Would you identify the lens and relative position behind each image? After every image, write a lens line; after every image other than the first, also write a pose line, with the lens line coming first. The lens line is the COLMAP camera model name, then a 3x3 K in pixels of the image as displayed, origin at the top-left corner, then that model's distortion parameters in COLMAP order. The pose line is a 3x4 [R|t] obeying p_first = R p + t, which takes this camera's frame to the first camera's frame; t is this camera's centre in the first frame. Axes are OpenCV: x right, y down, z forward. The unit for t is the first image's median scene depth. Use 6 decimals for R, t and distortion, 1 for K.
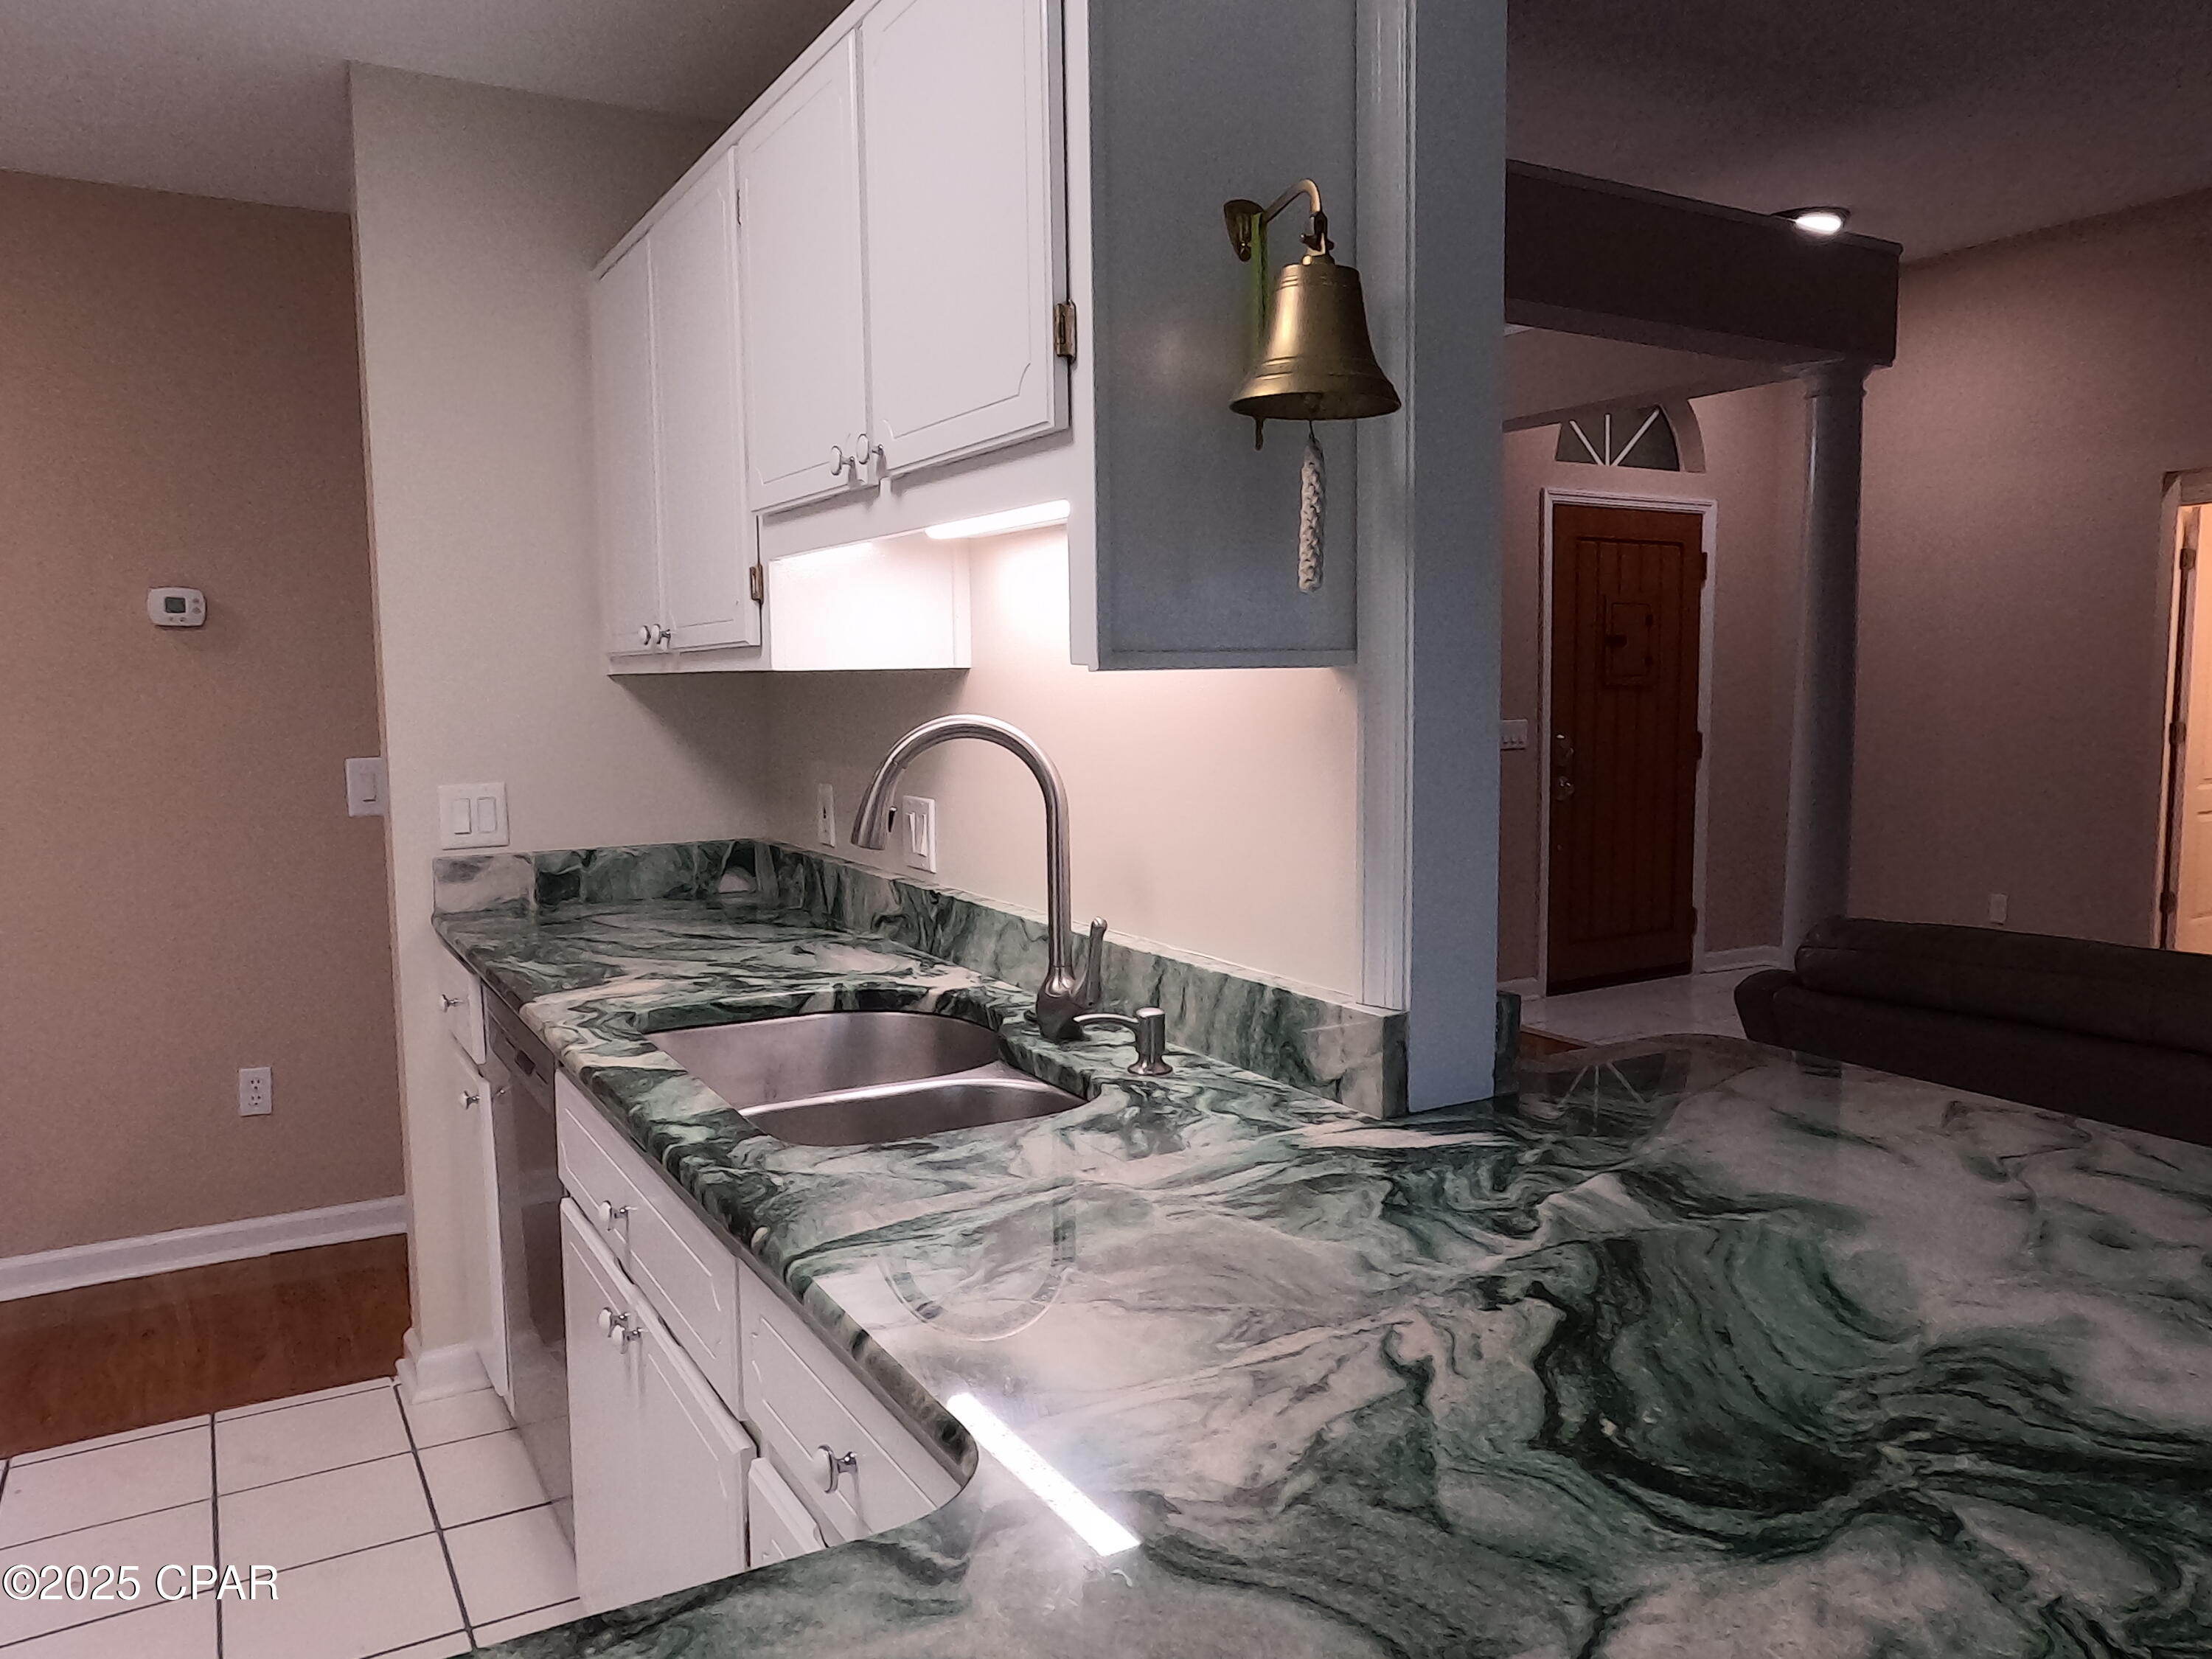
lens RADIAL K [[1604.9, 0, 1106.0], [0, 1604.9, 829.5], [0, 0, 1]] dist [-0.088757, 0.107069]
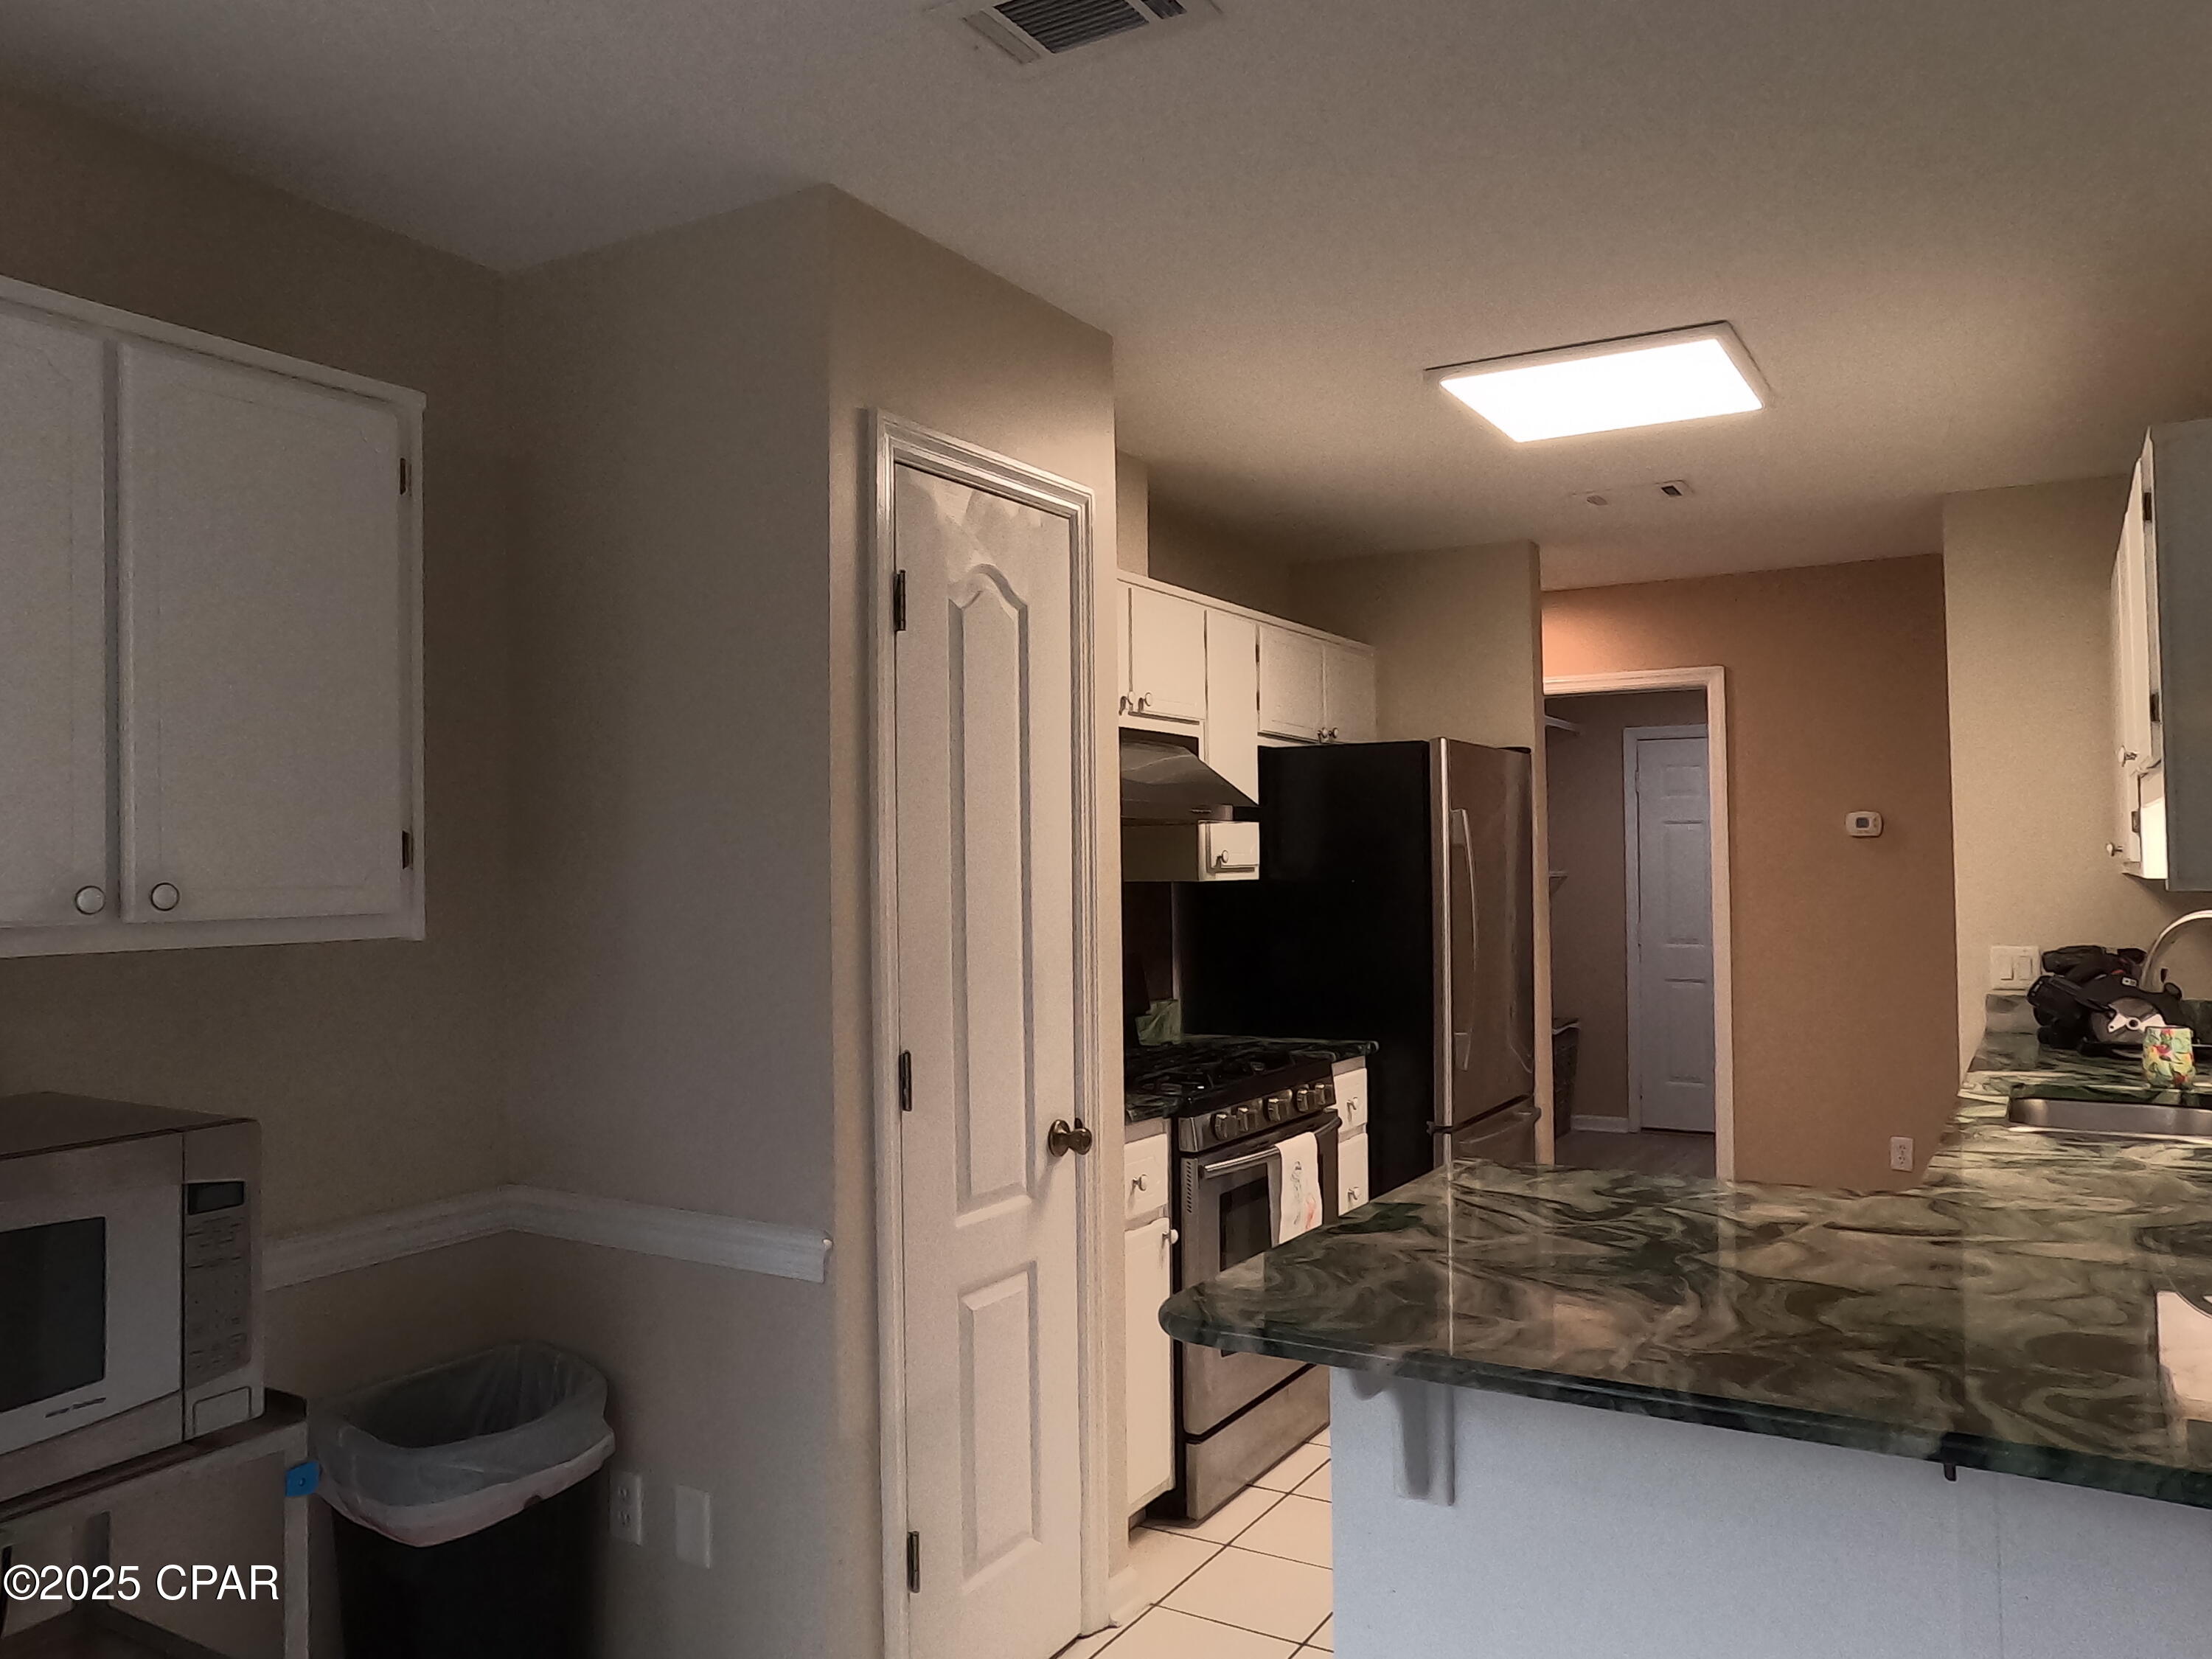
lens RADIAL K [[1604.9, 0, 1106.0], [0, 1604.9, 829.5], [0, 0, 1]] dist [-0.088757, 0.107069]
pose [[0.488344, -0.013309, -0.872550, 0.986009], [-0.078320, 0.995180, -0.059013, 0.033156], [0.869129, 0.097157, 0.484948, -0.972318]]
